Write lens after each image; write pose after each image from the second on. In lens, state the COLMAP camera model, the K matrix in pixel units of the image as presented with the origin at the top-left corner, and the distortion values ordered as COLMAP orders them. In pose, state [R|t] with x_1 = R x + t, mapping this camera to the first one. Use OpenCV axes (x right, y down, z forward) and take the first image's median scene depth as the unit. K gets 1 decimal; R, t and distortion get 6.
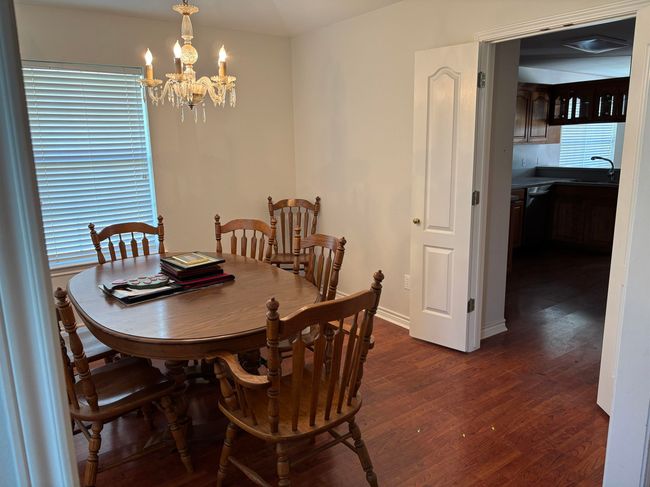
lens RADIAL K [[491.0, 0, 325.0], [0, 491.0, 243.5], [0, 0, 1]] dist [0.036740, -0.003559]
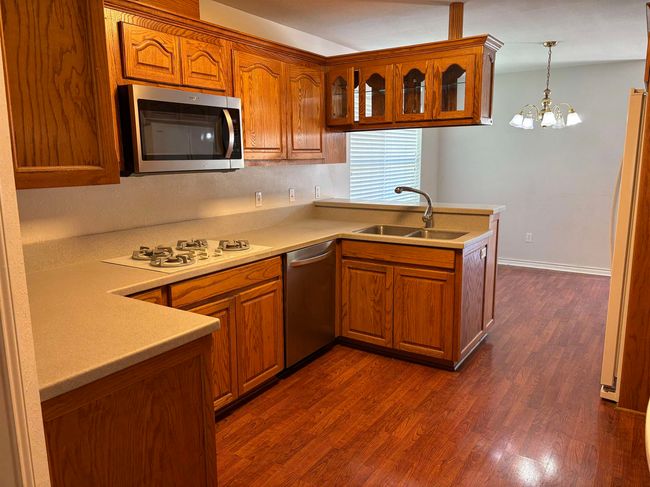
lens RADIAL K [[491.0, 0, 325.0], [0, 491.0, 243.5], [0, 0, 1]] dist [0.036740, -0.003559]
pose [[0.933079, -0.051429, 0.355975, 0.248268], [0.064220, 0.997642, -0.024201, -0.098092], [-0.353891, 0.045442, 0.934182, 0.488078]]
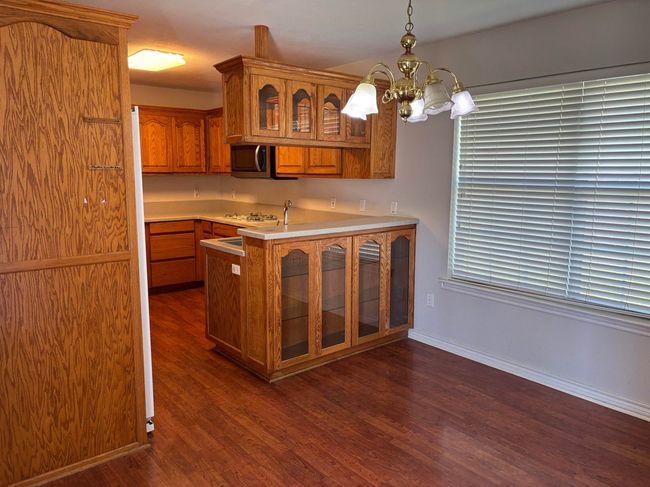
lens RADIAL K [[491.0, 0, 325.0], [0, 491.0, 243.5], [0, 0, 1]] dist [0.036740, -0.003559]
pose [[0.075207, 0.171709, -0.982273, 1.129573], [-0.210884, 0.965521, 0.152634, -0.220258], [0.974614, 0.195666, 0.108824, 0.959897]]
